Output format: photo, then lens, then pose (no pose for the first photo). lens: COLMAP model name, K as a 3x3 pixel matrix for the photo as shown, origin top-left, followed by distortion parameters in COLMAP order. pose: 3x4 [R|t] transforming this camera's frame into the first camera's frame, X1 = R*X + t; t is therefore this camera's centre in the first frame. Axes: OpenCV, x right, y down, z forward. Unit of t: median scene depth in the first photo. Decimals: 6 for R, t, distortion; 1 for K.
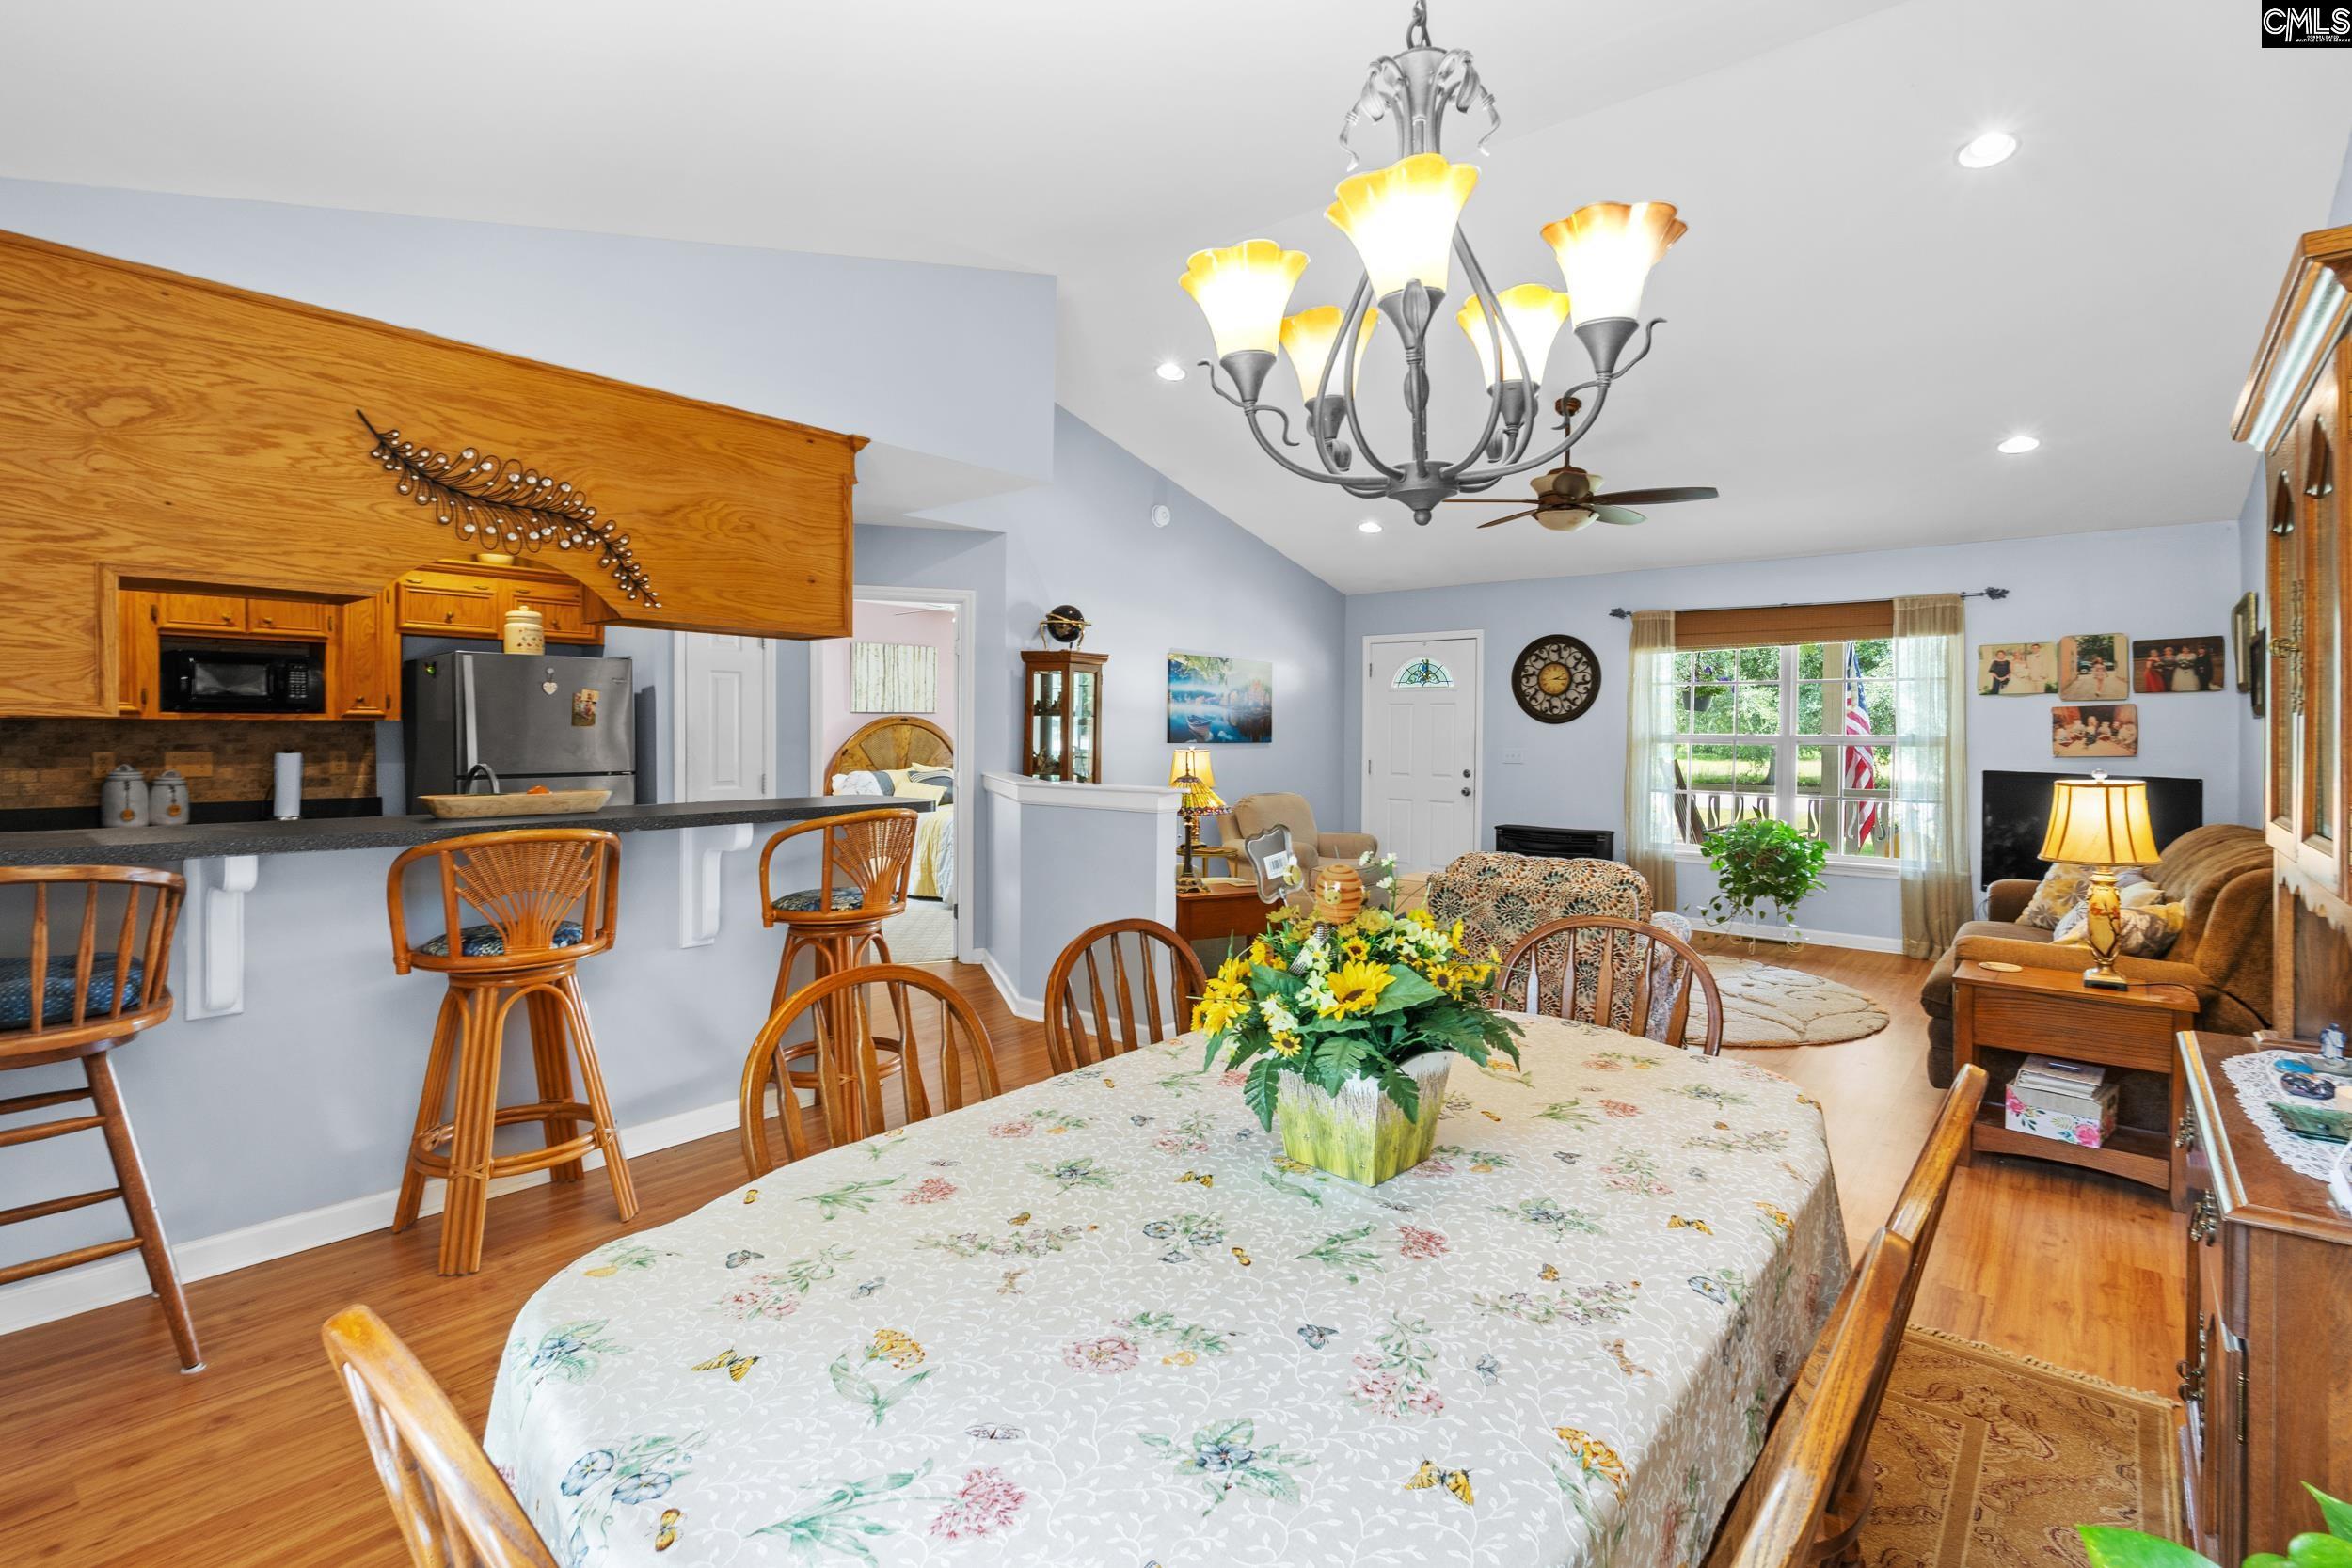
lens RADIAL K [[1103.8, 0, 1167.6], [0, 1103.8, 727.5], [0, 0, 1]] dist [-0.001638, -0.000278]
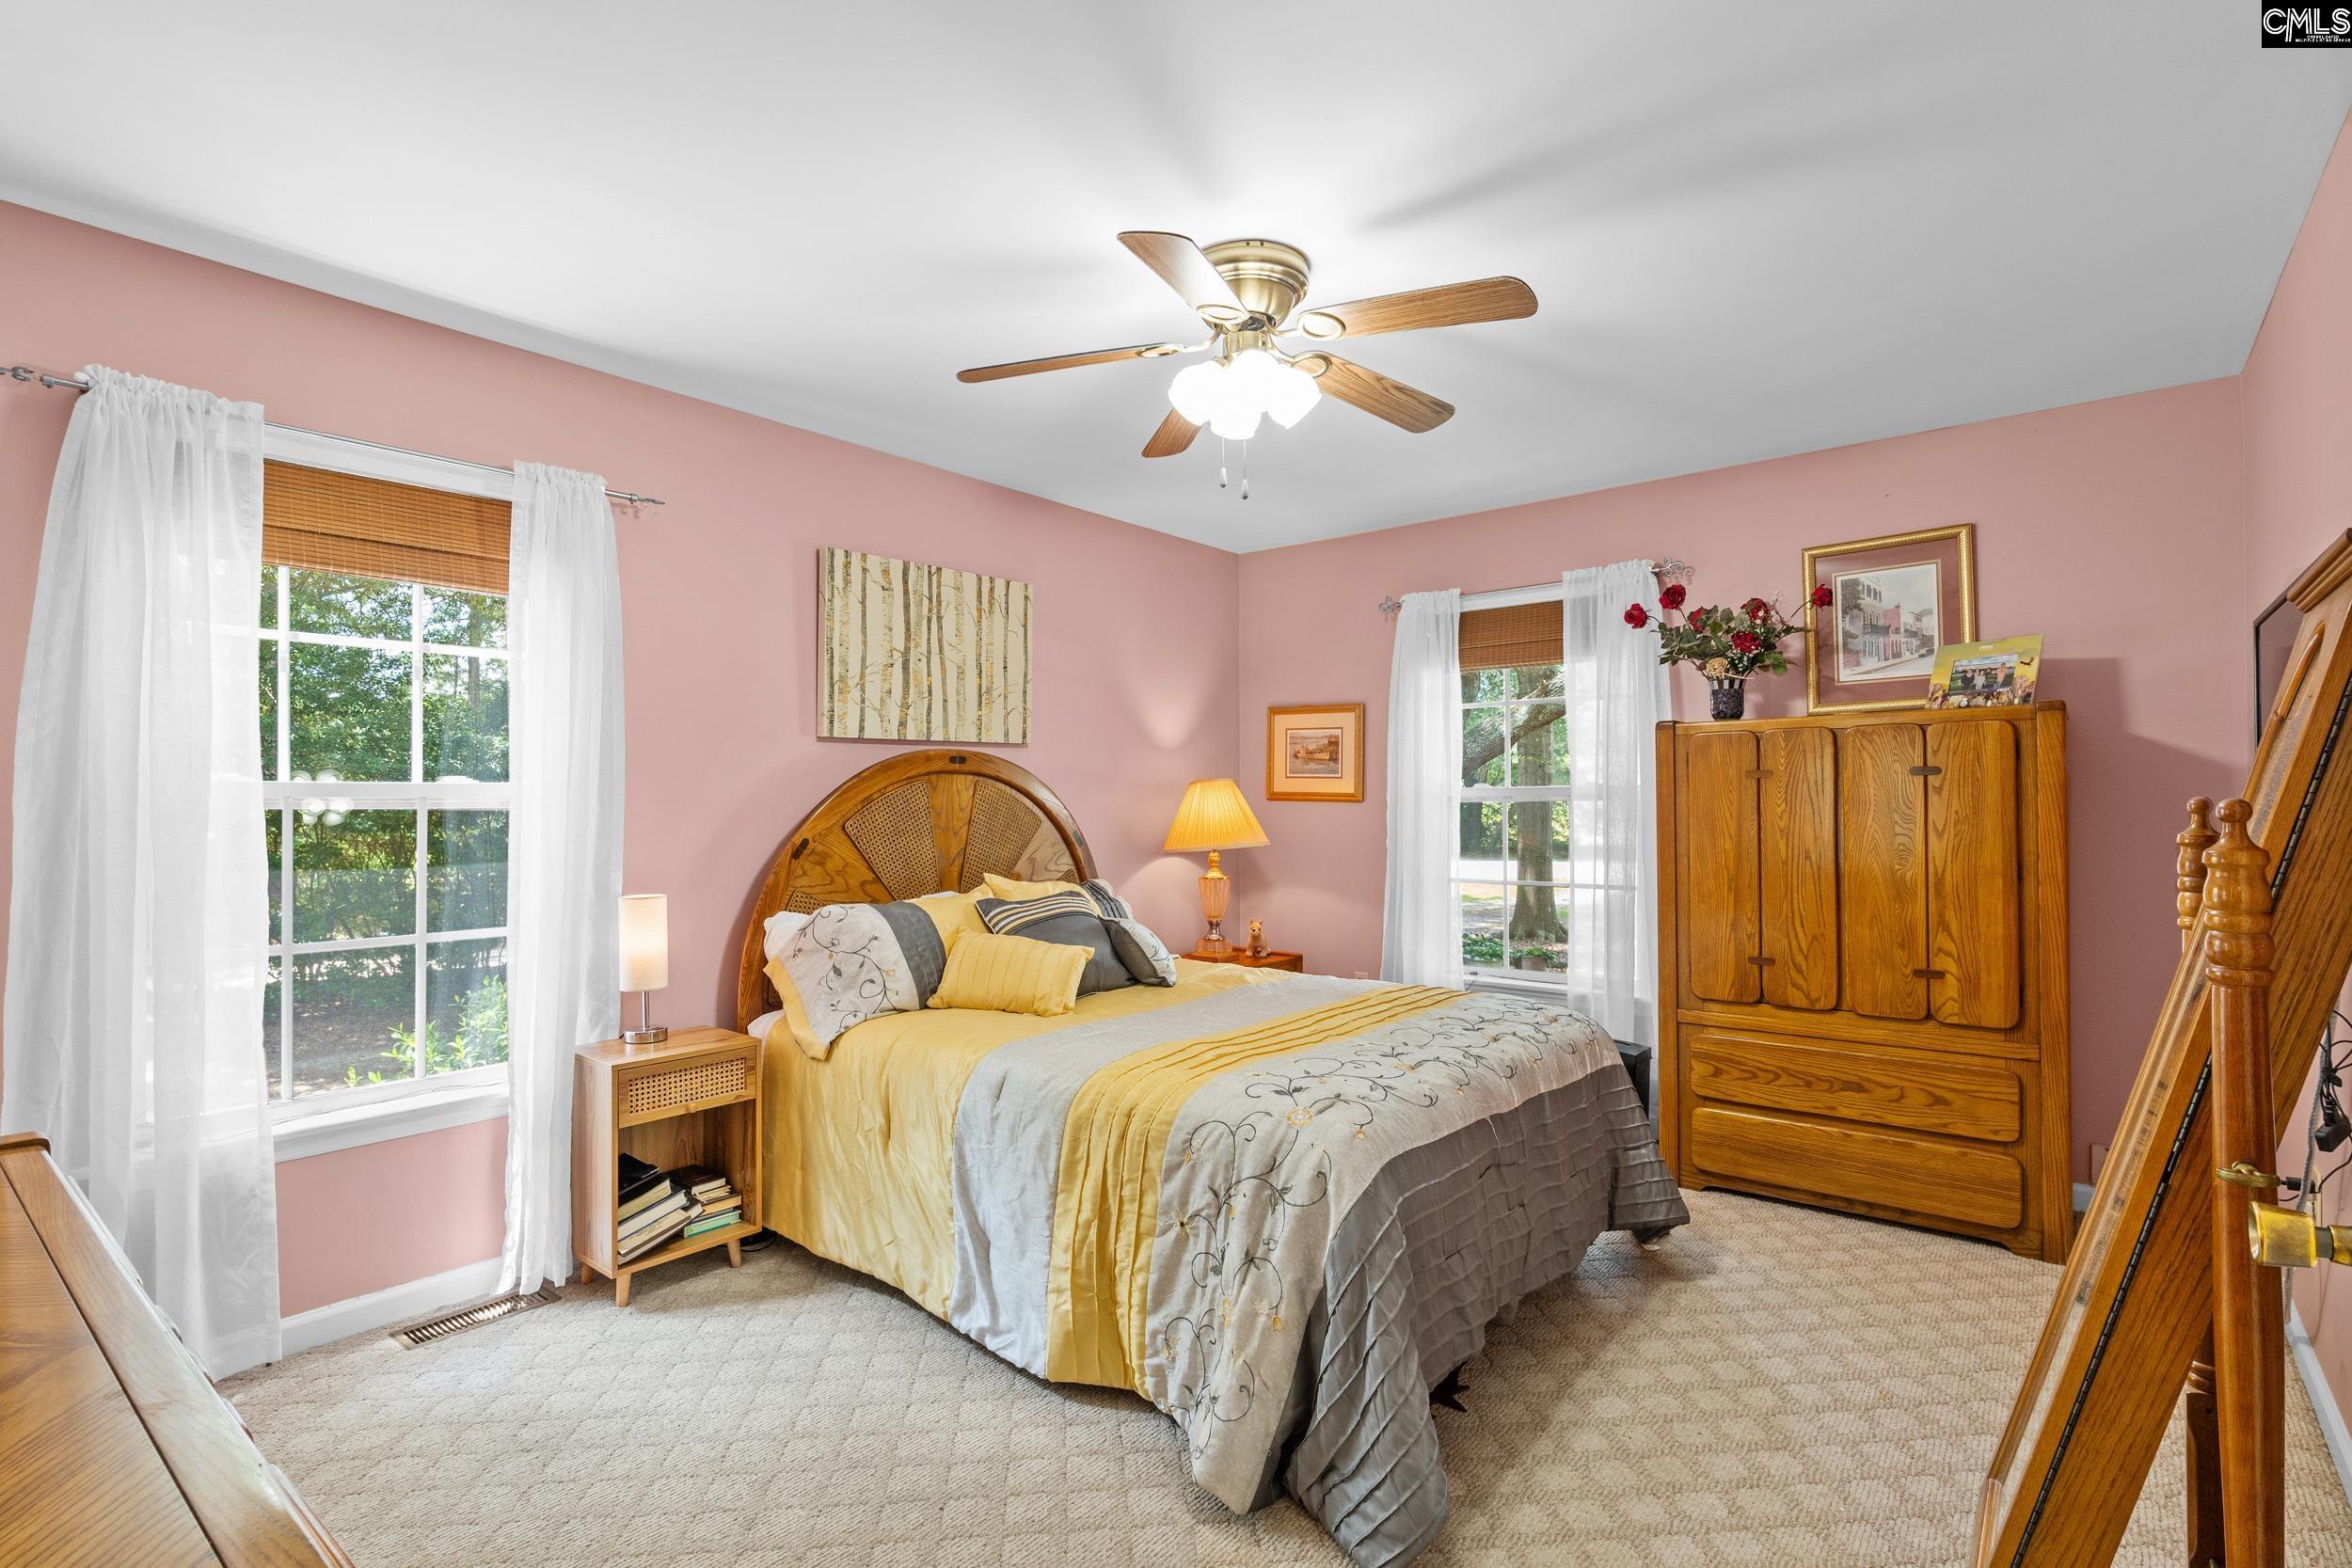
lens RADIAL K [[1103.8, 0, 1175.8], [0, 1103.8, 789.0], [0, 0, 1]] dist [-0.001638, -0.000278]
pose [[0.999841, -0.006488, 0.016636, -0.172188], [0.006700, 0.999896, -0.012739, 0.008408], [-0.016552, 0.012848, 0.999780, 0.624239]]
